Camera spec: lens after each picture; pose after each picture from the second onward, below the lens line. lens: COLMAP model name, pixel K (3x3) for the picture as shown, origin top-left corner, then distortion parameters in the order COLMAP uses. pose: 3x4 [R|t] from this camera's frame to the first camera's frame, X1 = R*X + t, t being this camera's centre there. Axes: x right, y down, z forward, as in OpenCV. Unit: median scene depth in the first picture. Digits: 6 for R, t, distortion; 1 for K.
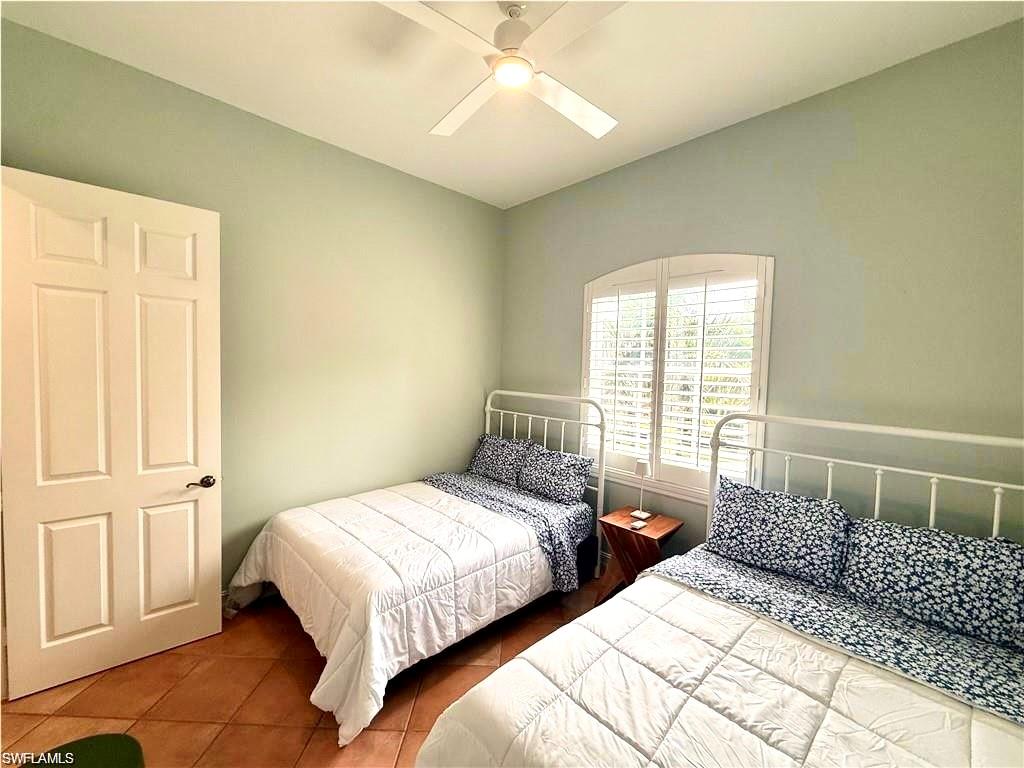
lens RADIAL K [[406.7, 0, 512.0], [0, 406.7, 384.0], [0, 0, 1]] dist [-0.000106, -0.000413]
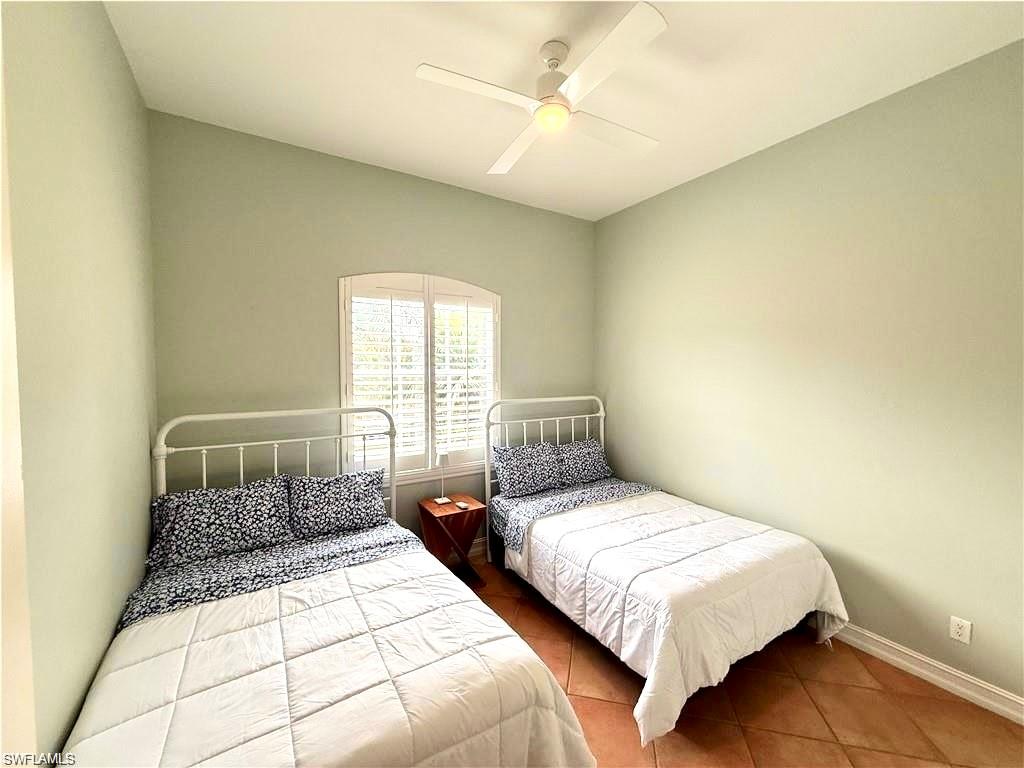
lens RADIAL K [[406.7, 0, 512.0], [0, 406.7, 384.0], [0, 0, 1]] dist [-0.000106, -0.000413]
pose [[0.216147, -0.074548, 0.973511, -0.717960], [0.047938, 0.996689, 0.065680, -0.068941], [-0.975183, 0.032471, 0.219004, 0.540066]]
